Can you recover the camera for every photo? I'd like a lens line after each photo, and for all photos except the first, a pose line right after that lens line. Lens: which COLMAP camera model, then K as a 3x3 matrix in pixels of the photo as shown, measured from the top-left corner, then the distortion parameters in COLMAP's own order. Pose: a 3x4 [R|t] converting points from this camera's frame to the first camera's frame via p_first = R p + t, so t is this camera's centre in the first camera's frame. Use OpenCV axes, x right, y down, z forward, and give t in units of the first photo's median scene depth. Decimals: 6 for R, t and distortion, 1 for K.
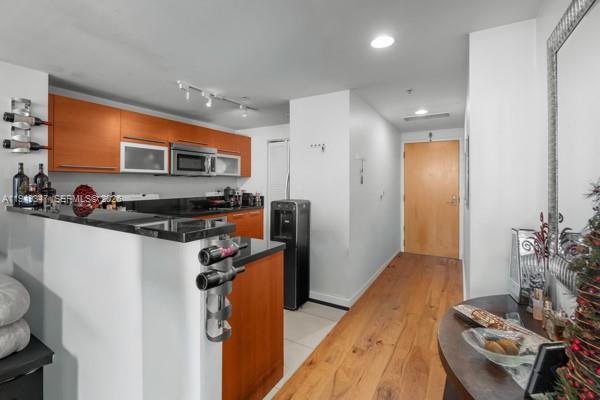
lens RADIAL K [[271.8, 0, 286.8], [0, 271.8, 181.0], [0, 0, 1]] dist [-0.004871, -0.000170]
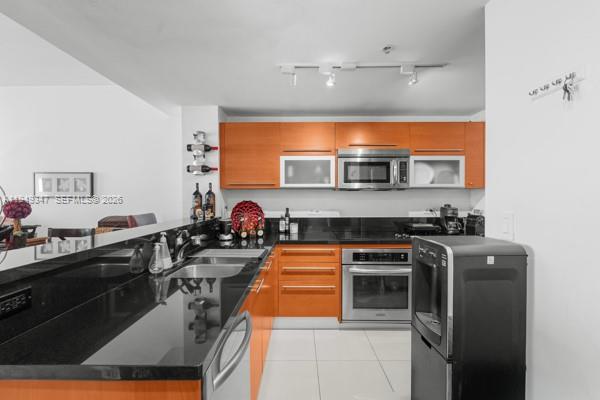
lens RADIAL K [[271.8, 0, 300.6], [0, 271.8, 202.3], [0, 0, 1]] dist [-0.004871, -0.000170]
pose [[0.529556, -0.001620, -0.848273, 0.237753], [0.009441, 0.999947, 0.003984, 0.015797], [0.848222, -0.010118, 0.529544, 0.529165]]
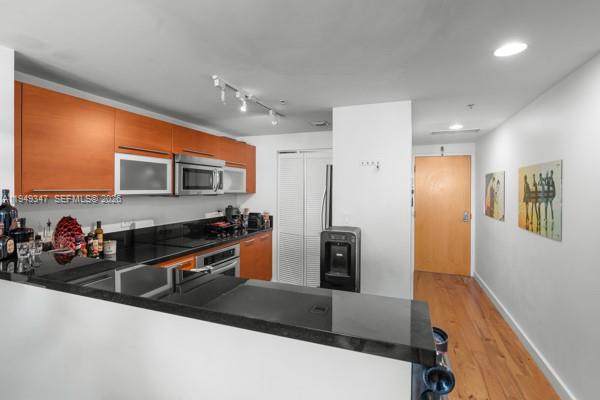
lens RADIAL K [[286.3, 0, 299.0], [0, 286.3, 189.4], [0, 0, 1]] dist [-0.003738, -0.000008]
pose [[0.982176, 0.000521, 0.187965, -0.264647], [-0.002120, 0.999963, 0.008306, -0.053912], [-0.187954, -0.008556, 0.982141, 0.153472]]
